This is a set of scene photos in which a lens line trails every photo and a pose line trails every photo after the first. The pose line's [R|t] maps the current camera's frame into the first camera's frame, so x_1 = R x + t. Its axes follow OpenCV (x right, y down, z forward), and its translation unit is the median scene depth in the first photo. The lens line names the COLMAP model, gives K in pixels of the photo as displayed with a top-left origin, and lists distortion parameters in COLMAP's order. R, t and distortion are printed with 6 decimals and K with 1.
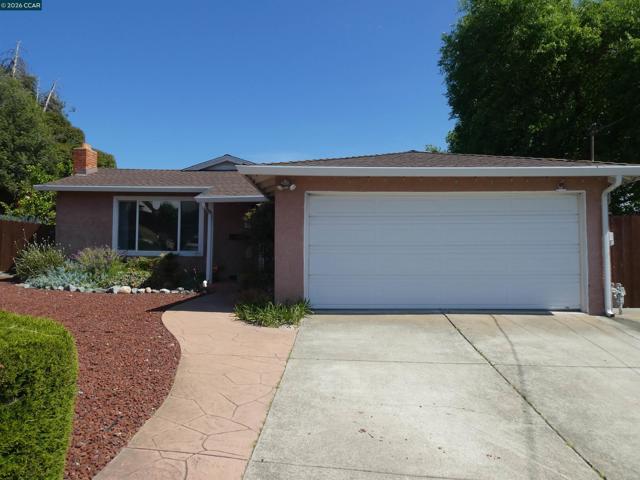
lens RADIAL K [[460.7, 0, 319.3], [0, 460.7, 244.1], [0, 0, 1]] dist [0.003823, -0.012218]
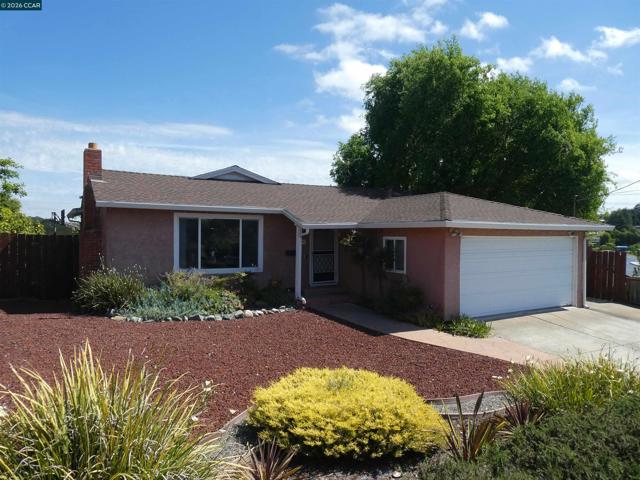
lens RADIAL K [[460.7, 0, 318.8], [0, 460.7, 235.3], [0, 0, 1]] dist [0.003823, -0.012218]
pose [[0.846761, -0.006842, 0.531929, -0.710809], [-0.020837, 0.998723, 0.046016, -0.109644], [-0.531565, -0.050049, 0.845538, 0.034649]]
